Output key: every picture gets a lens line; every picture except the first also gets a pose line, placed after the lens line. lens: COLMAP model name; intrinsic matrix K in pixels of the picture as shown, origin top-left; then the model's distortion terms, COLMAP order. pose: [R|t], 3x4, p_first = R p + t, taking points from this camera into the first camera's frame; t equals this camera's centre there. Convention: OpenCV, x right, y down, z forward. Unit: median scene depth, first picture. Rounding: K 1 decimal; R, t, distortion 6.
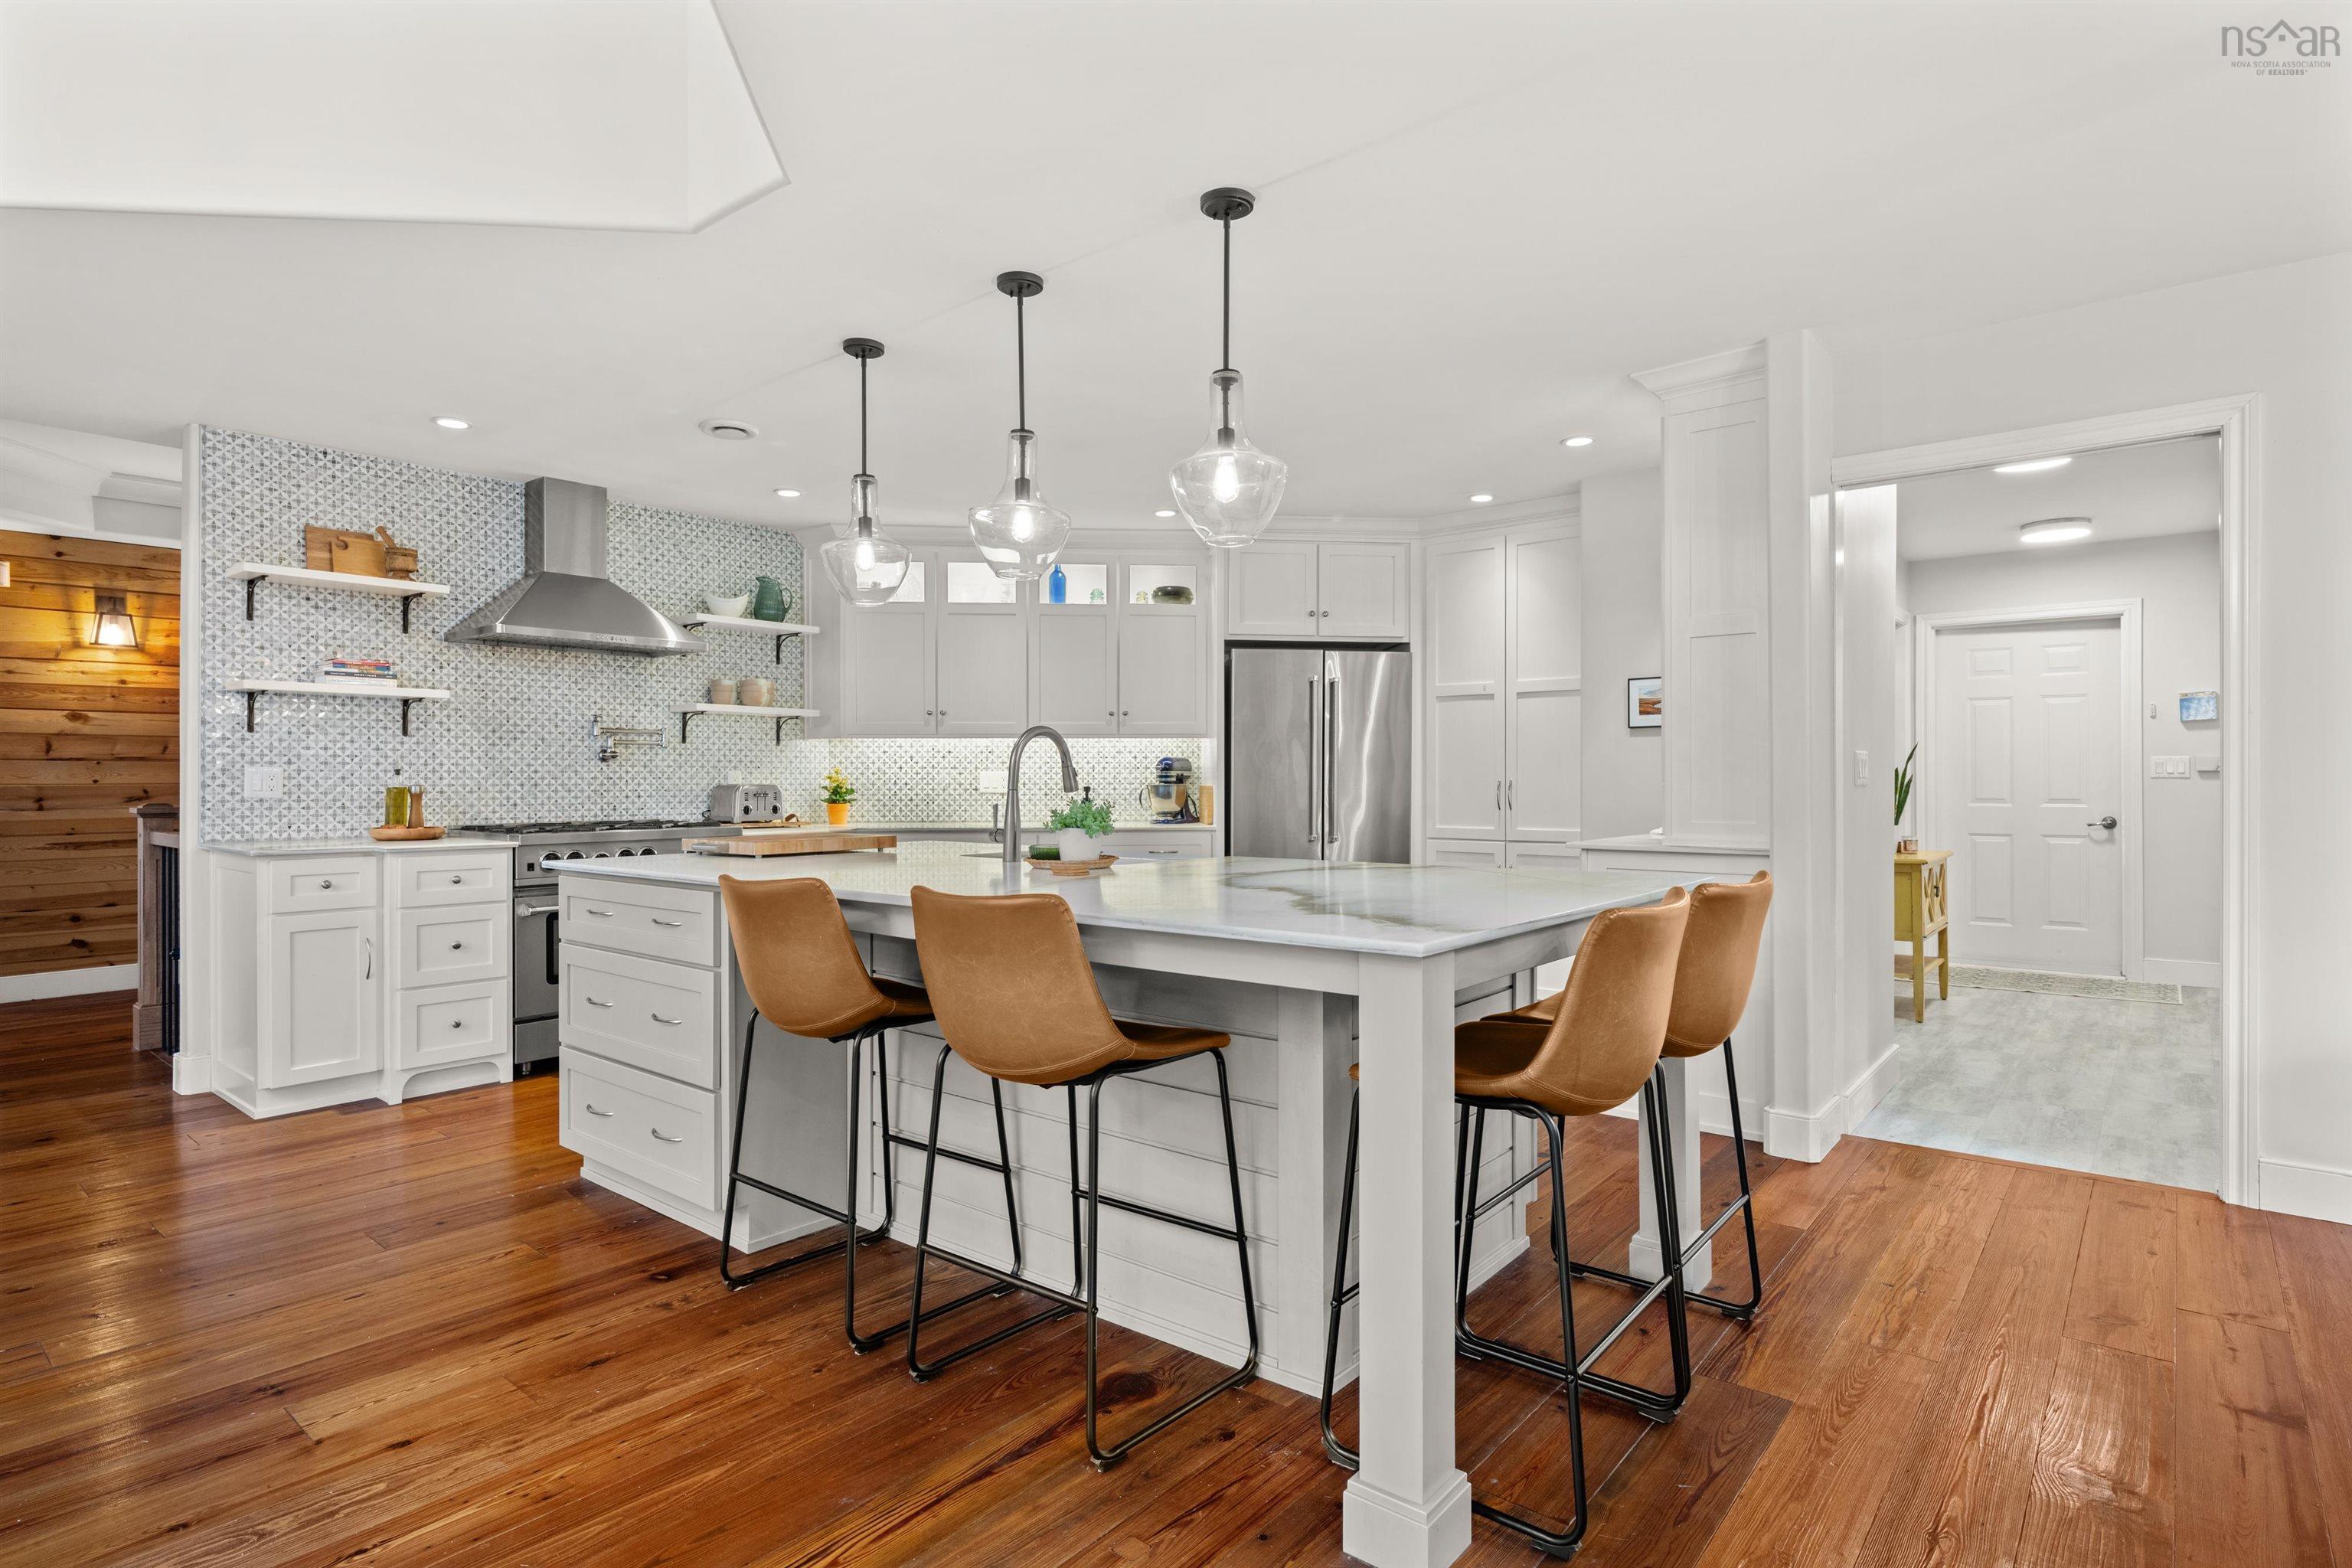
lens RADIAL K [[1193.9, 0, 1176.0], [0, 1193.9, 784.0], [0, 0, 1]] dist [-0.002582, 0.000584]
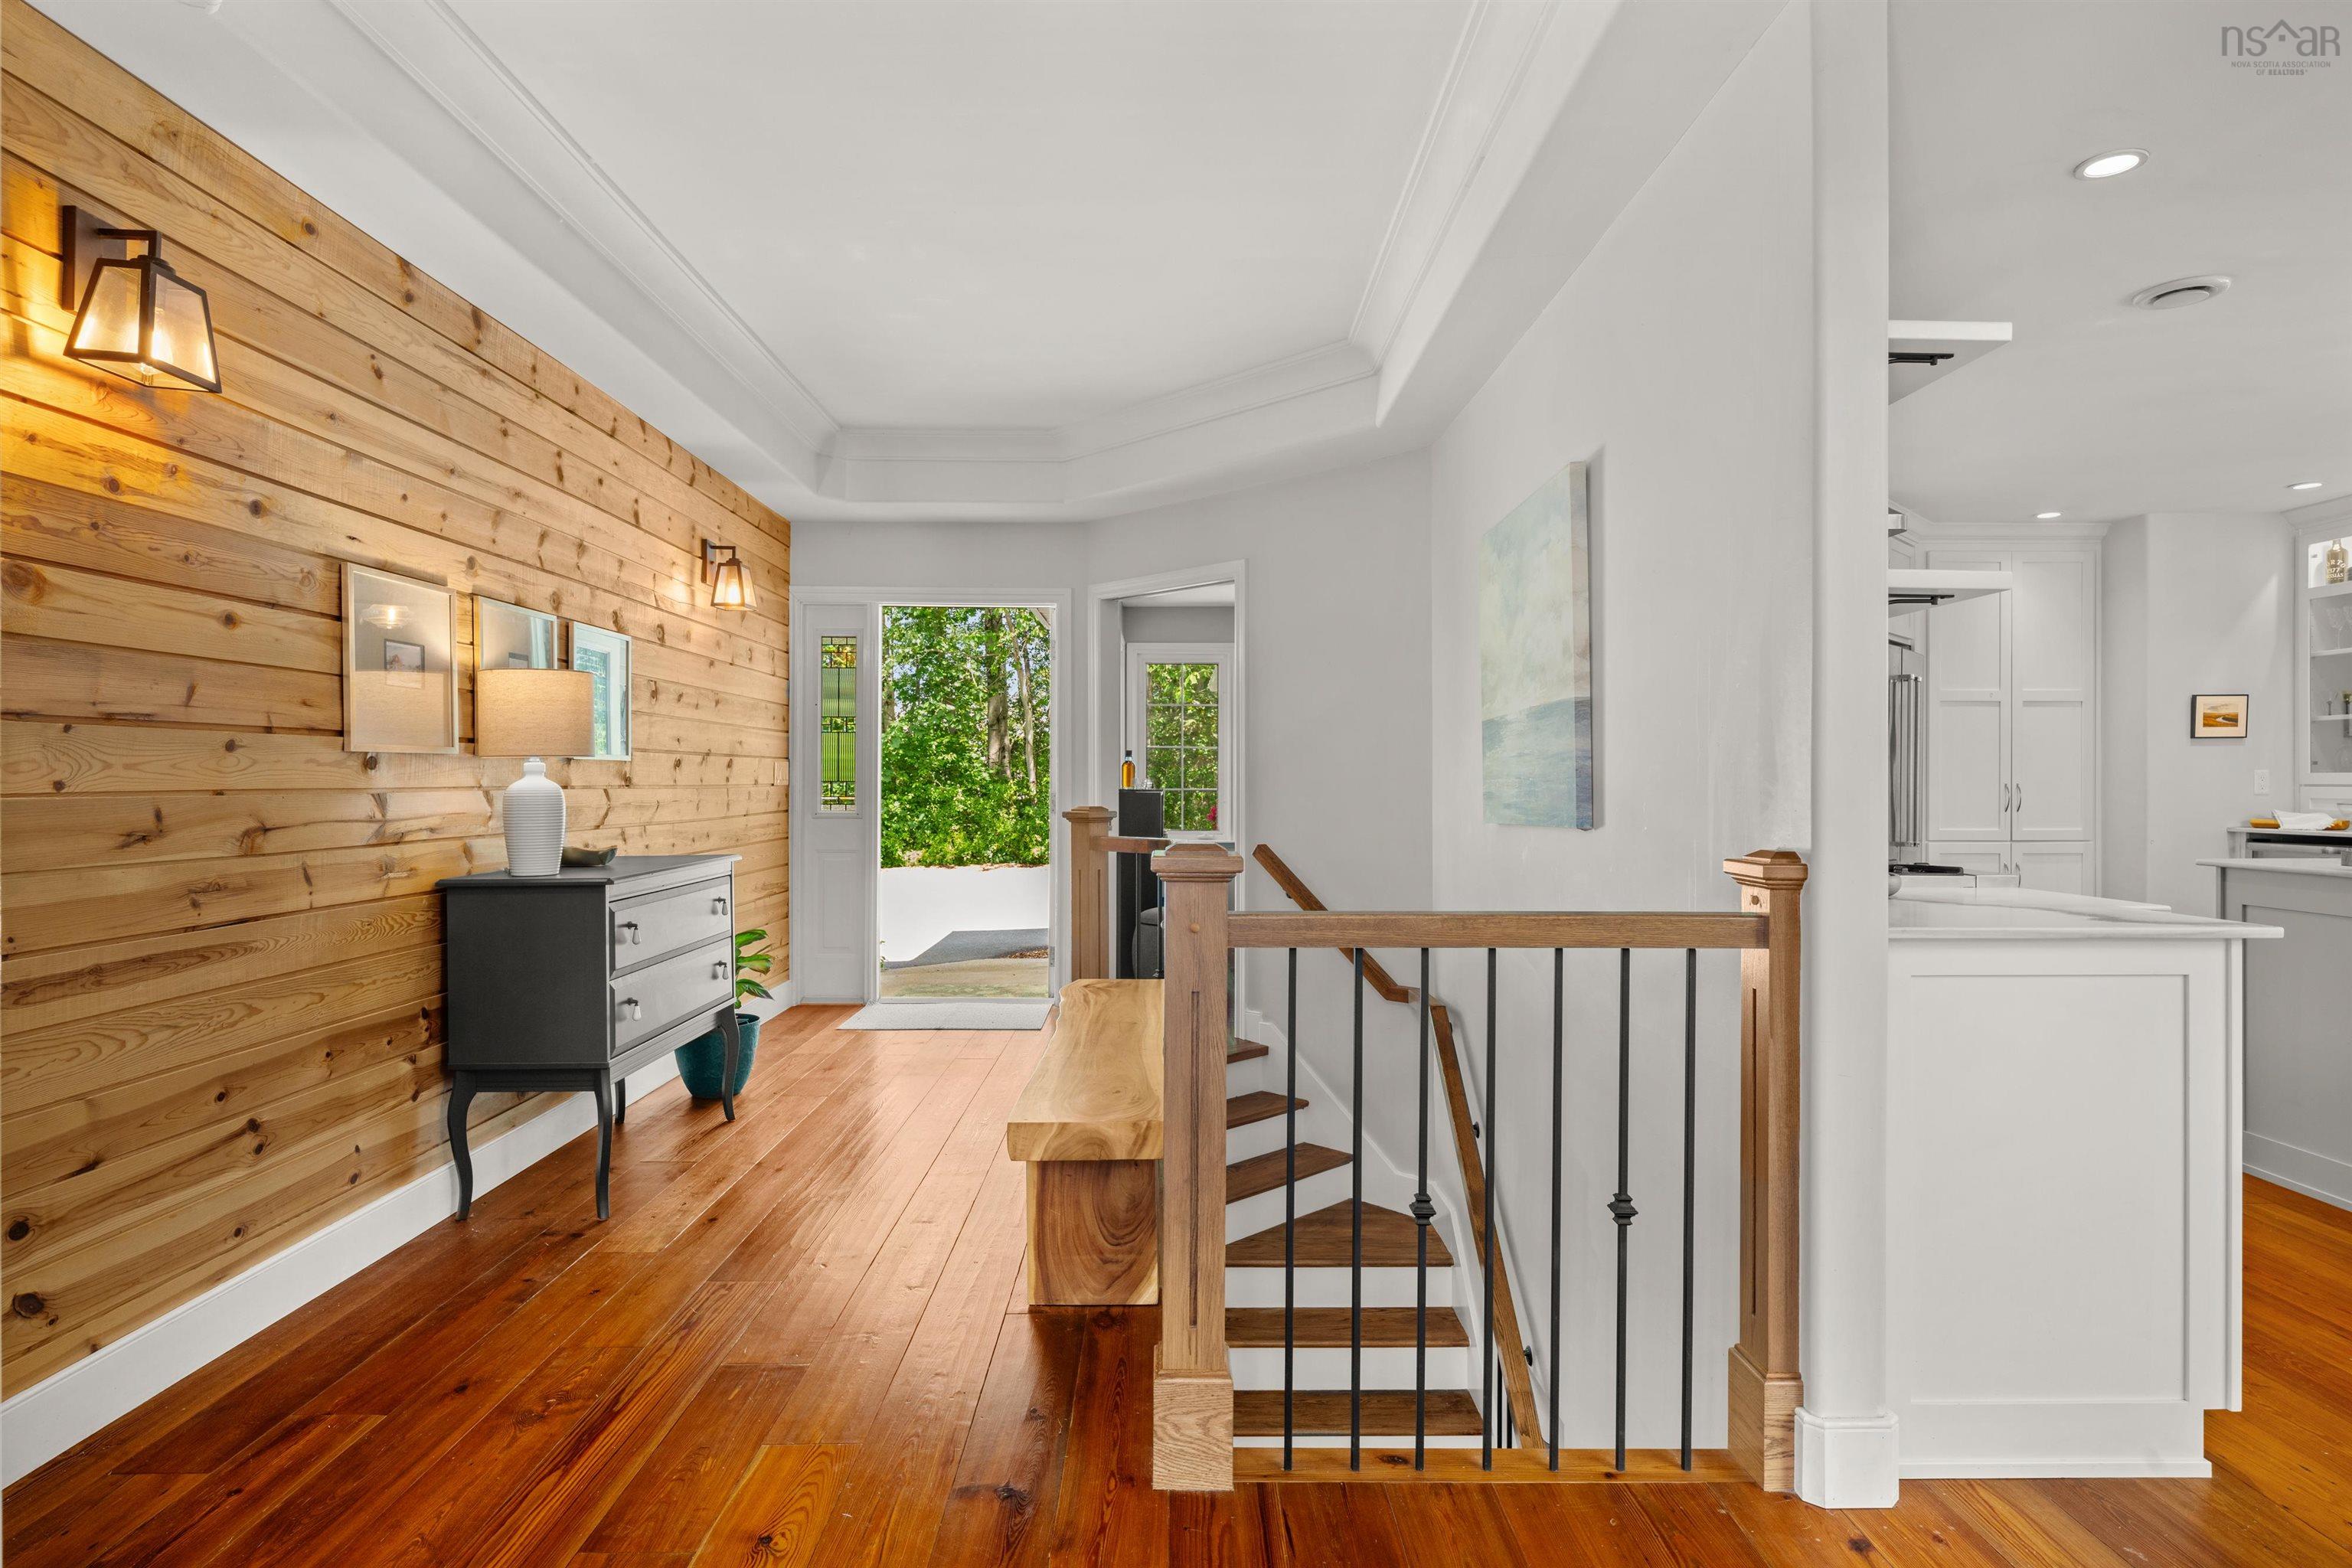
lens RADIAL K [[1232.7, 0, 1176.0], [0, 1232.7, 784.0], [0, 0, 1]] dist [0.002495, 0.000460]
pose [[0.774454, -0.001417, 0.632629, -1.098621], [-0.003933, 0.999967, 0.007055, -0.007963], [-0.632618, -0.007952, 0.774423, 0.689348]]
